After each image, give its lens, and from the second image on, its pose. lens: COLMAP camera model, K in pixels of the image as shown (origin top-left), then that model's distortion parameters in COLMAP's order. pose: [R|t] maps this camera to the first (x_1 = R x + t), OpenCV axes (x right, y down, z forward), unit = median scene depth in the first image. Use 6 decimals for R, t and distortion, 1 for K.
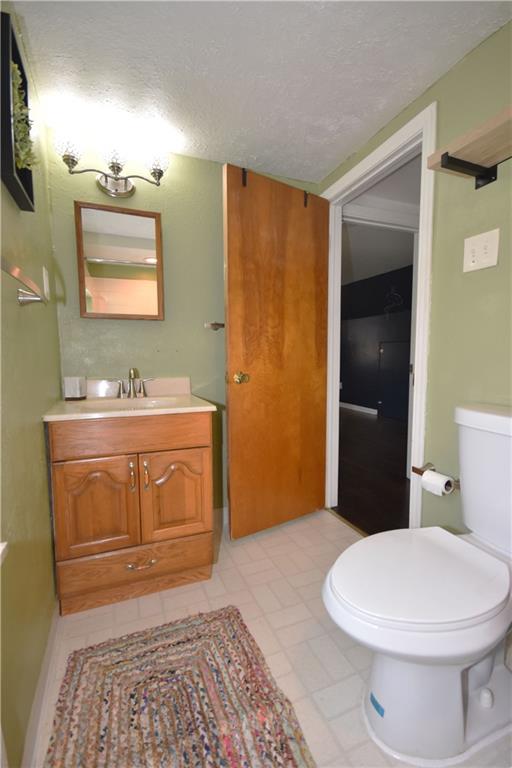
lens RADIAL K [[337.9, 0, 252.7], [0, 337.9, 388.3], [0, 0, 1]] dist [0.006661, -0.012380]
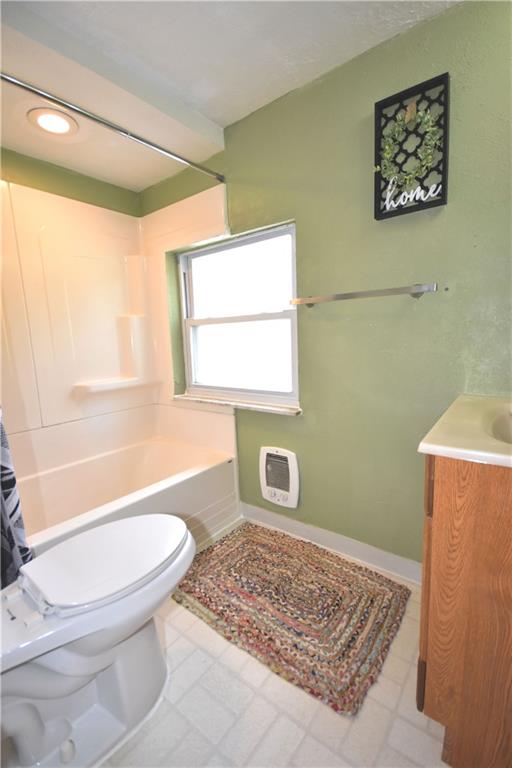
lens RADIAL K [[337.9, 0, 252.7], [0, 337.9, 388.3], [0, 0, 1]] dist [0.006661, -0.012380]
pose [[-0.862407, 0.117012, -0.492507, 0.443340], [-0.005457, 0.970713, 0.240182, -0.183402], [0.506187, 0.209822, -0.836510, 1.588151]]
